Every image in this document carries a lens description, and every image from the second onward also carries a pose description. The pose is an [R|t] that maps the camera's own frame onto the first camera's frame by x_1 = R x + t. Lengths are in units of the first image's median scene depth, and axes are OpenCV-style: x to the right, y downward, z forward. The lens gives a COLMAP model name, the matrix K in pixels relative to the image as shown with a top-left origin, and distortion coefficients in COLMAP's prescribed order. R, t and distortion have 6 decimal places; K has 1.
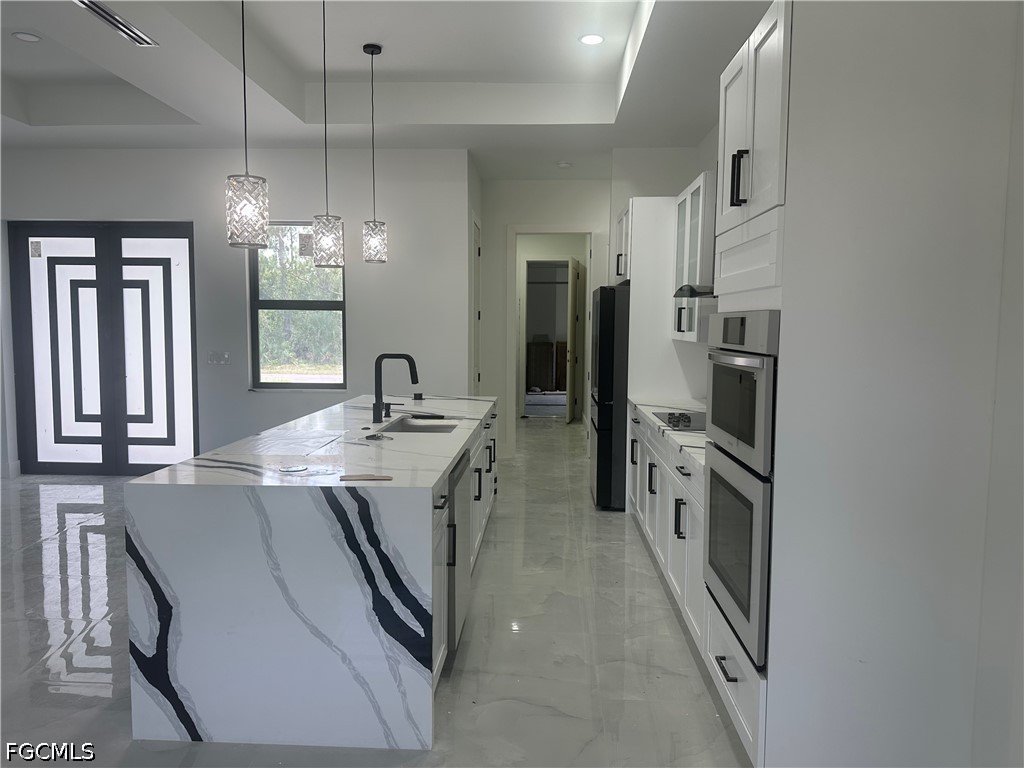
lens RADIAL K [[715.7, 0, 512.3], [0, 715.7, 387.0], [0, 0, 1]] dist [0.122232, -0.180227]
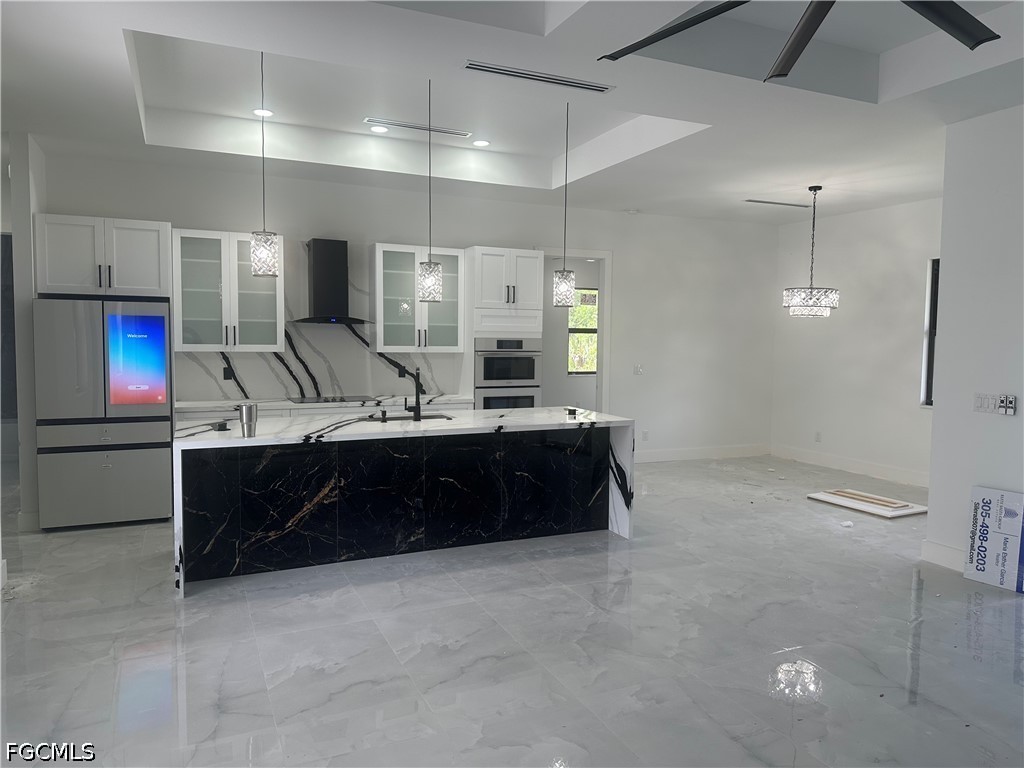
lens RADIAL K [[715.7, 0, 512.3], [0, 715.7, 387.0], [0, 0, 1]] dist [0.122232, -0.180227]
pose [[-0.461153, -0.078632, 0.883830, -1.514209], [0.059280, 0.991110, 0.119107, -0.169610], [-0.885338, 0.107320, -0.452392, 1.542664]]
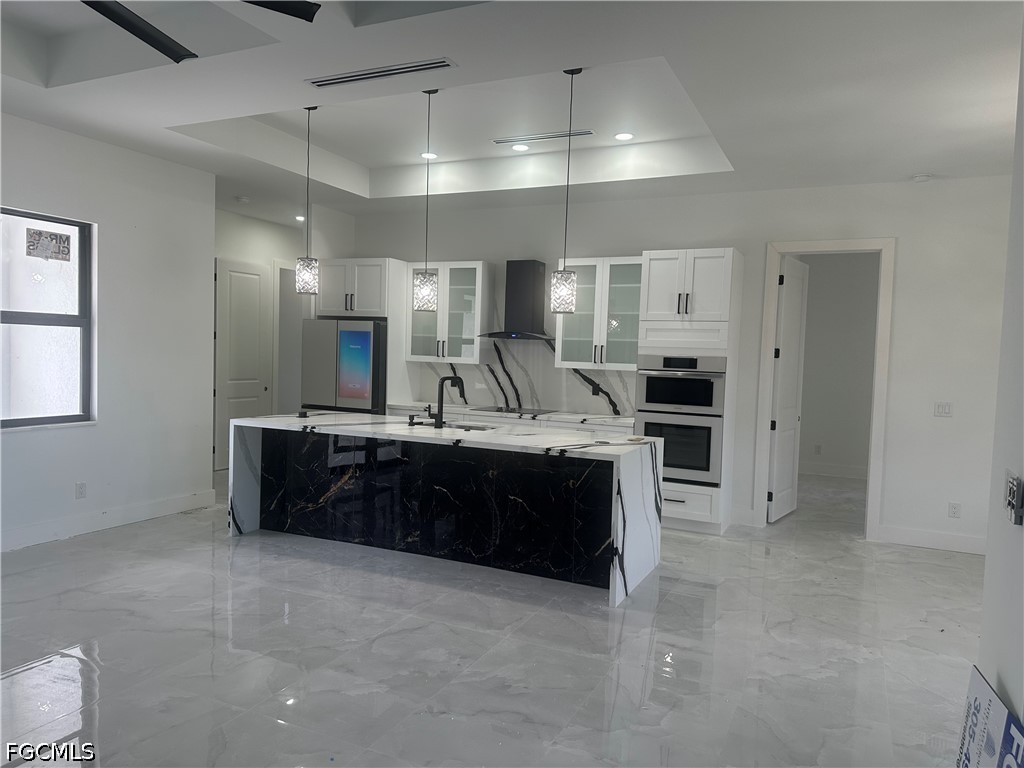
lens RADIAL K [[715.7, 0, 512.3], [0, 715.7, 387.0], [0, 0, 1]] dist [0.122232, -0.180227]
pose [[0.385729, -0.042546, 0.921630, -1.457732], [0.048631, 0.998485, 0.025740, -0.059630], [-0.921329, 0.034891, 0.387214, 0.379511]]
